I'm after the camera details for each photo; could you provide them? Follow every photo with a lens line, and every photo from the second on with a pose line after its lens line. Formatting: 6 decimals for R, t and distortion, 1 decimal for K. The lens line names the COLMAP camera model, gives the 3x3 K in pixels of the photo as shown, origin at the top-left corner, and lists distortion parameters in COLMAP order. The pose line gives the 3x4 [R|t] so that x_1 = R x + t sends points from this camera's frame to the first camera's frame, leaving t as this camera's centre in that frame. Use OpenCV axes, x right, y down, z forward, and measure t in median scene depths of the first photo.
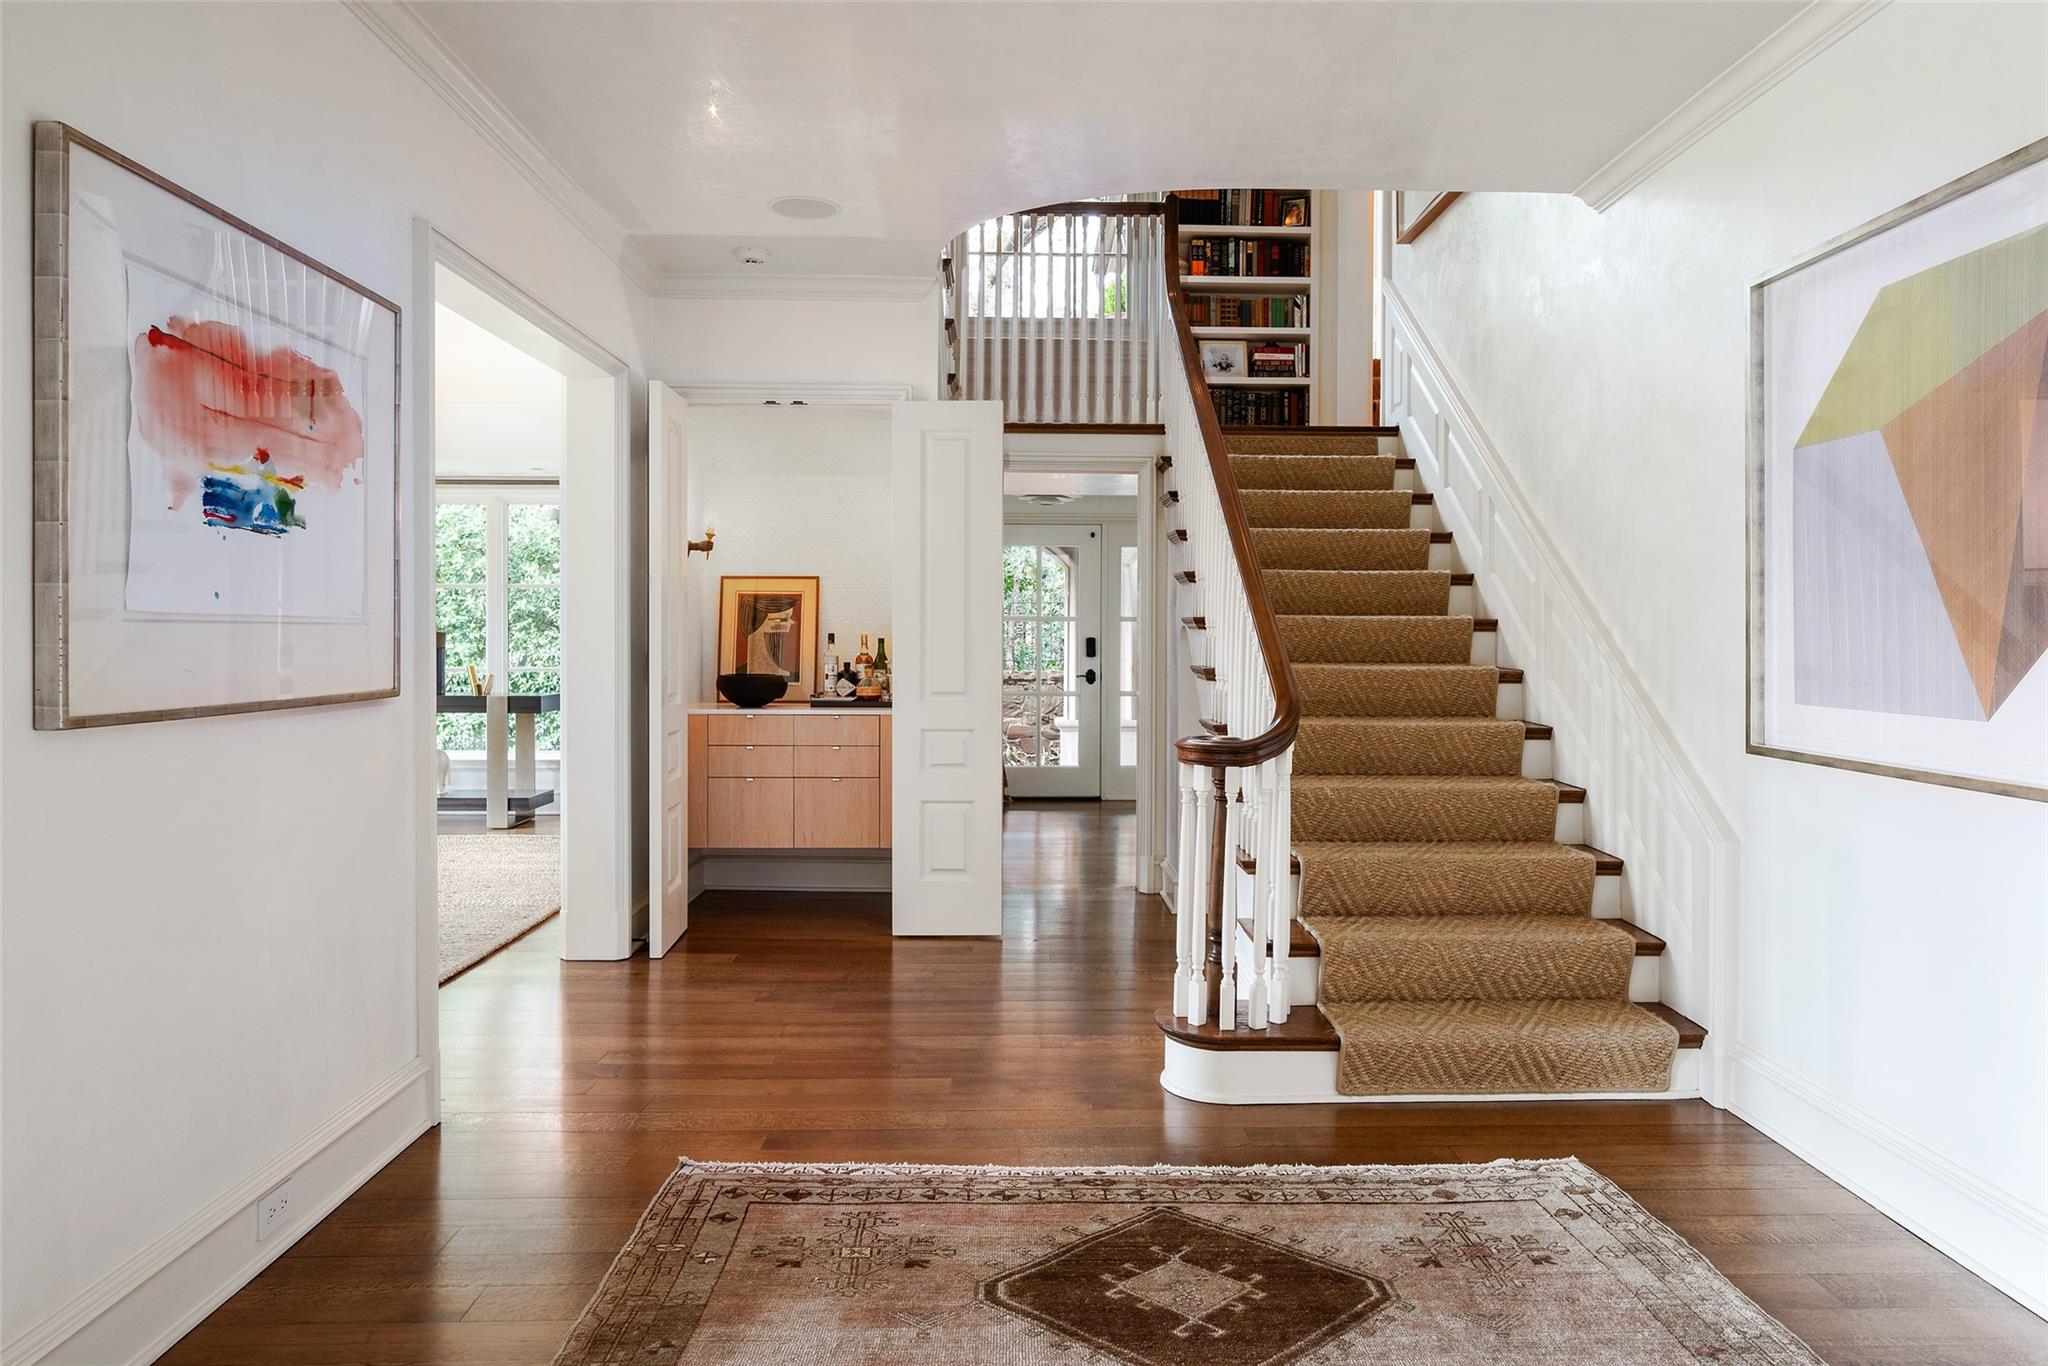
lens RADIAL K [[1305.0, 0, 1024.0], [0, 1305.0, 683.0], [0, 0, 1]] dist [-0.001440, -0.000259]
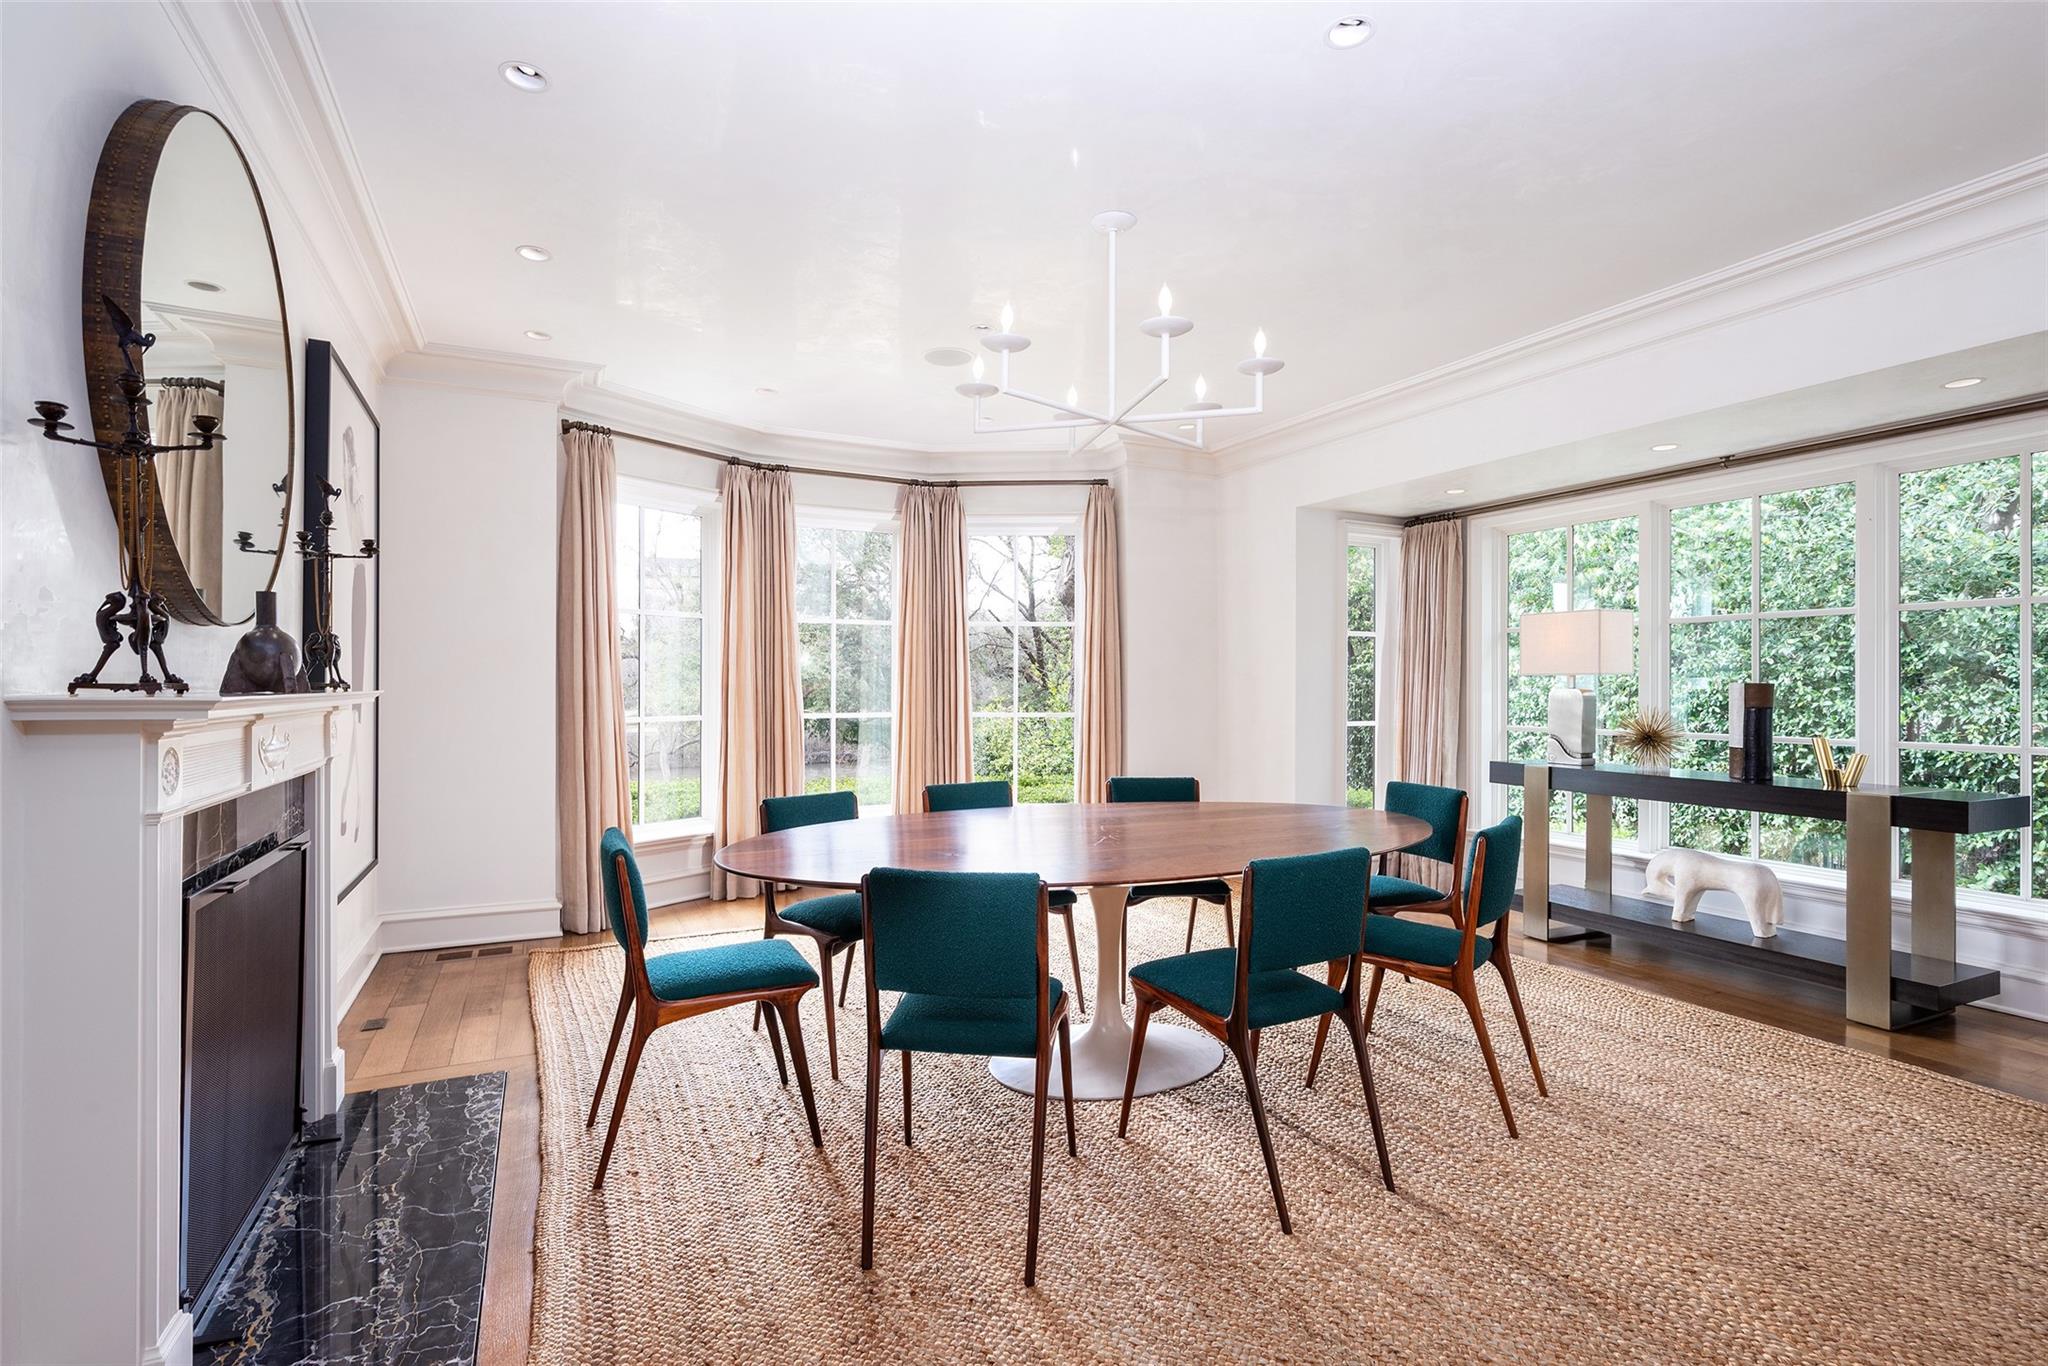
lens RADIAL K [[966.0, 0, 1024.0], [0, 966.0, 683.0], [0, 0, 1]] dist [0.001042, 0.000417]
pose [[0.423566, -0.013246, -0.905768, -0.164087], [-0.027183, 0.999257, -0.027324, -0.016737], [0.905457, 0.036195, 0.422892, 0.451229]]
